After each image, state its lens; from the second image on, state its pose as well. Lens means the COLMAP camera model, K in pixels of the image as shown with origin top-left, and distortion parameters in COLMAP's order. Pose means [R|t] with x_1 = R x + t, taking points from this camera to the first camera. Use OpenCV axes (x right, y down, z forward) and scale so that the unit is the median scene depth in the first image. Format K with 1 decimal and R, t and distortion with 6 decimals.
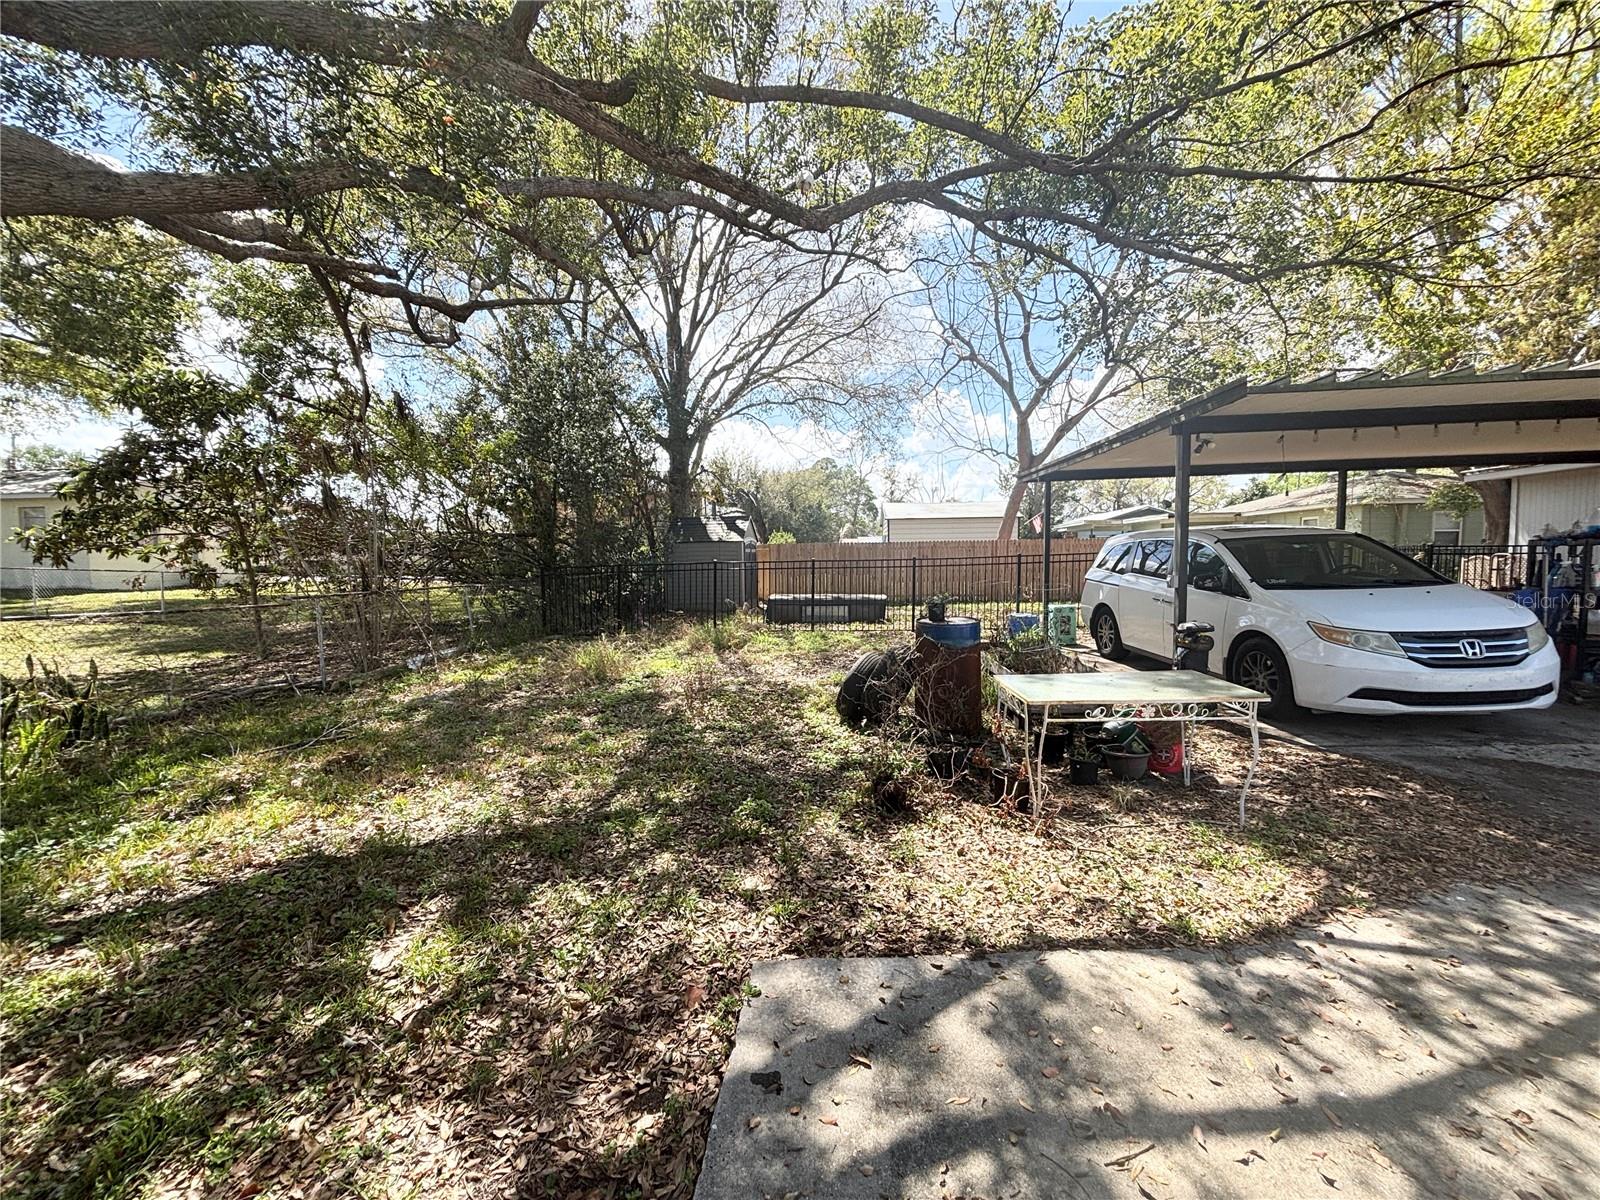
lens RADIAL K [[642.3, 0, 797.6], [0, 642.3, 601.1], [0, 0, 1]] dist [-0.000044, -0.000004]
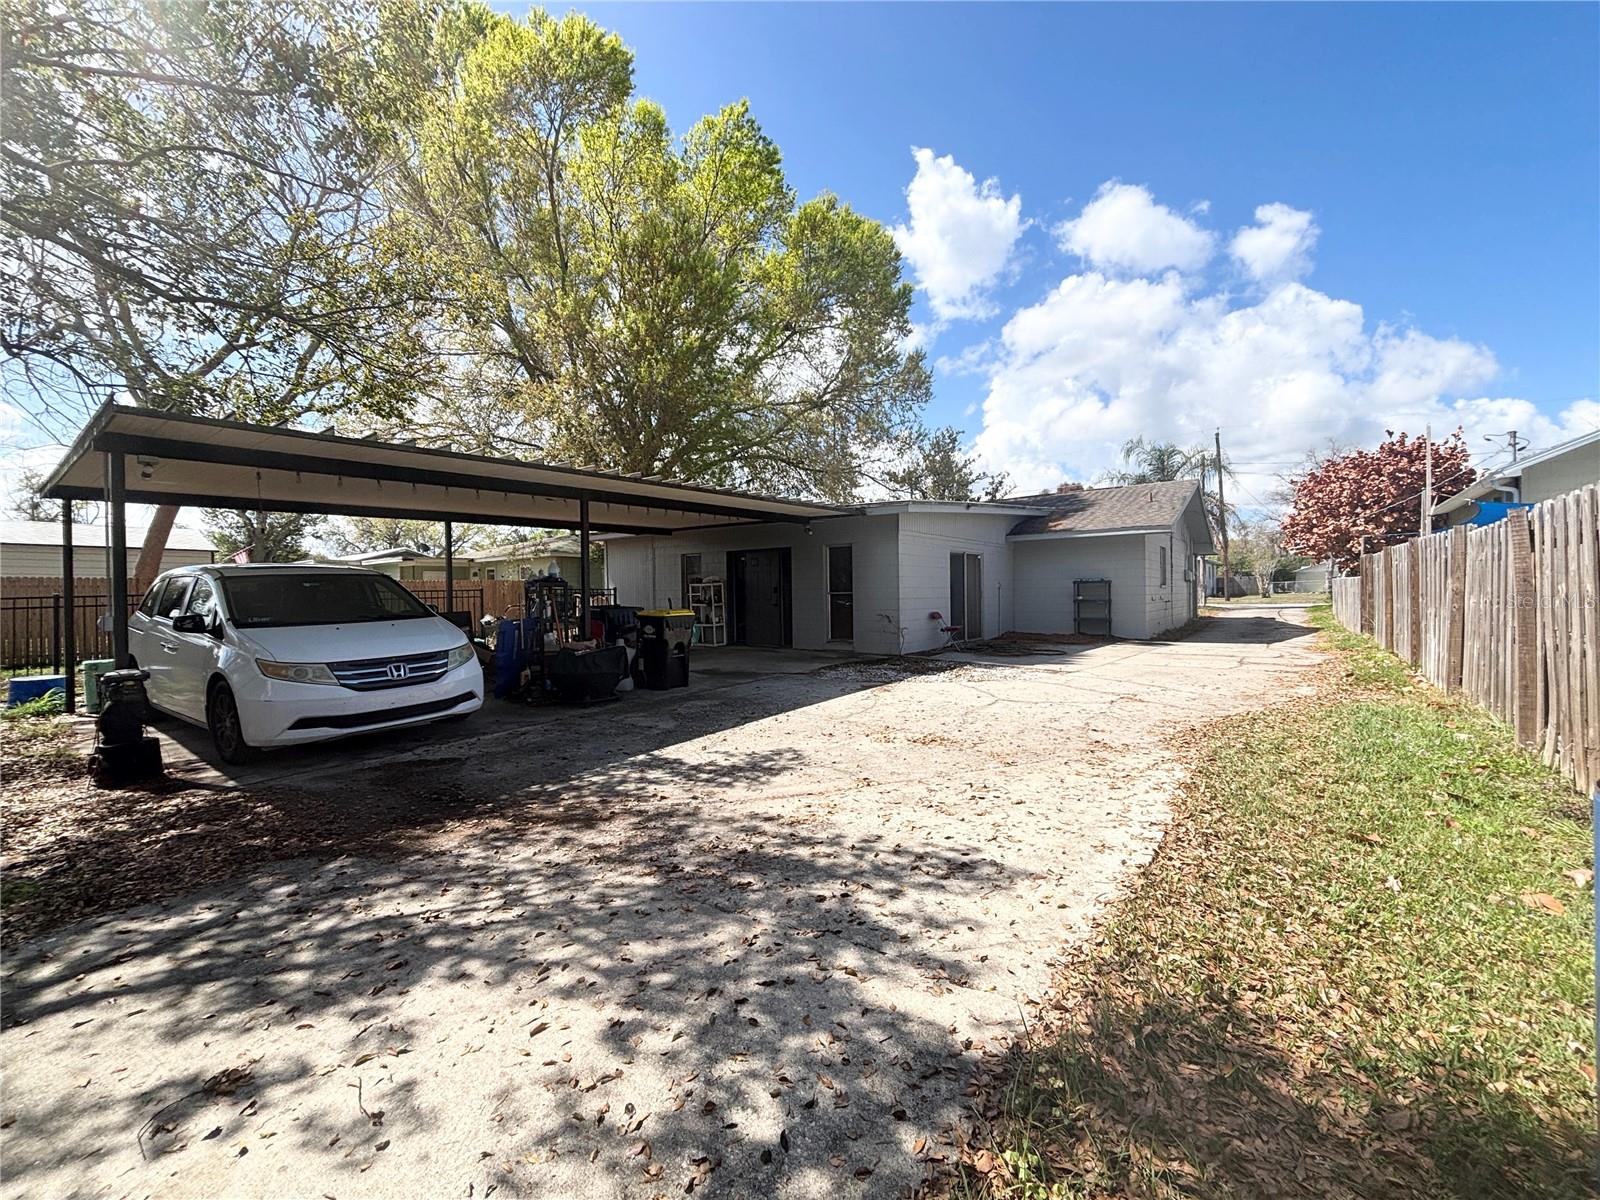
lens RADIAL K [[642.3, 0, 797.9], [0, 642.3, 599.5], [0, 0, 1]] dist [-0.000044, -0.000004]
pose [[0.553450, -0.006401, 0.832858, 0.462901], [0.064424, 0.997304, -0.035145, 0.030450], [-0.830387, 0.073107, 0.552370, -0.274878]]
